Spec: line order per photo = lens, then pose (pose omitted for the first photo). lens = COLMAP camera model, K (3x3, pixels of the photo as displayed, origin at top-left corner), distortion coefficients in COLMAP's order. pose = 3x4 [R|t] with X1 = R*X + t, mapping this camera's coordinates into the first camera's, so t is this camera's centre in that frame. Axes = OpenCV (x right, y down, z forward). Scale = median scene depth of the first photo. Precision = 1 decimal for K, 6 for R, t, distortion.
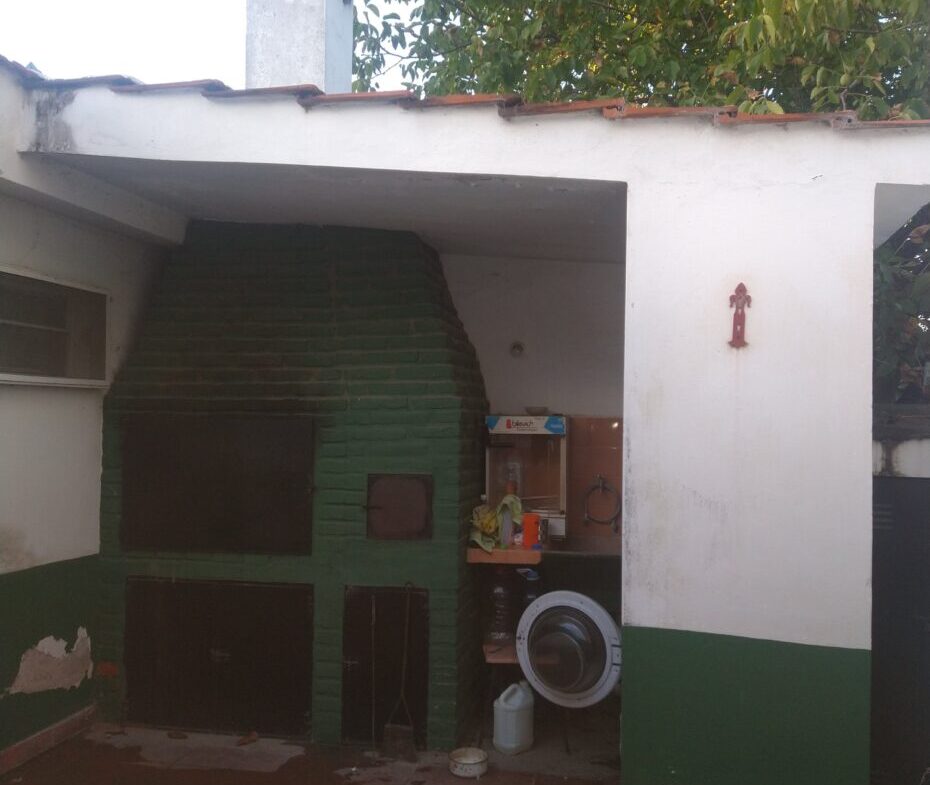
lens RADIAL K [[953.7, 0, 465.8], [0, 953.7, 390.5], [0, 0, 1]] dist [0.120960, 0.000000]
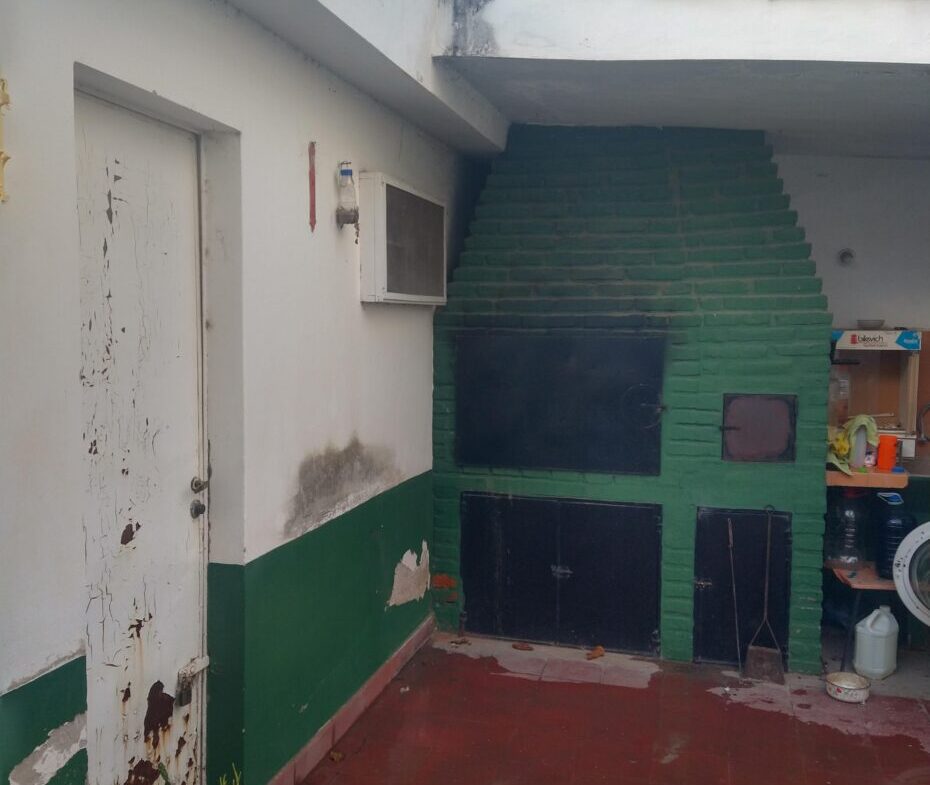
lens RADIAL K [[953.7, 0, 465.9], [0, 953.7, 393.3], [0, 0, 1]] dist [0.120960, 0.000000]
pose [[0.999398, 0.000911, -0.034667, -0.324281], [0.002840, 0.994147, 0.107998, -0.017493], [0.034563, -0.108032, 0.993546, 0.034713]]
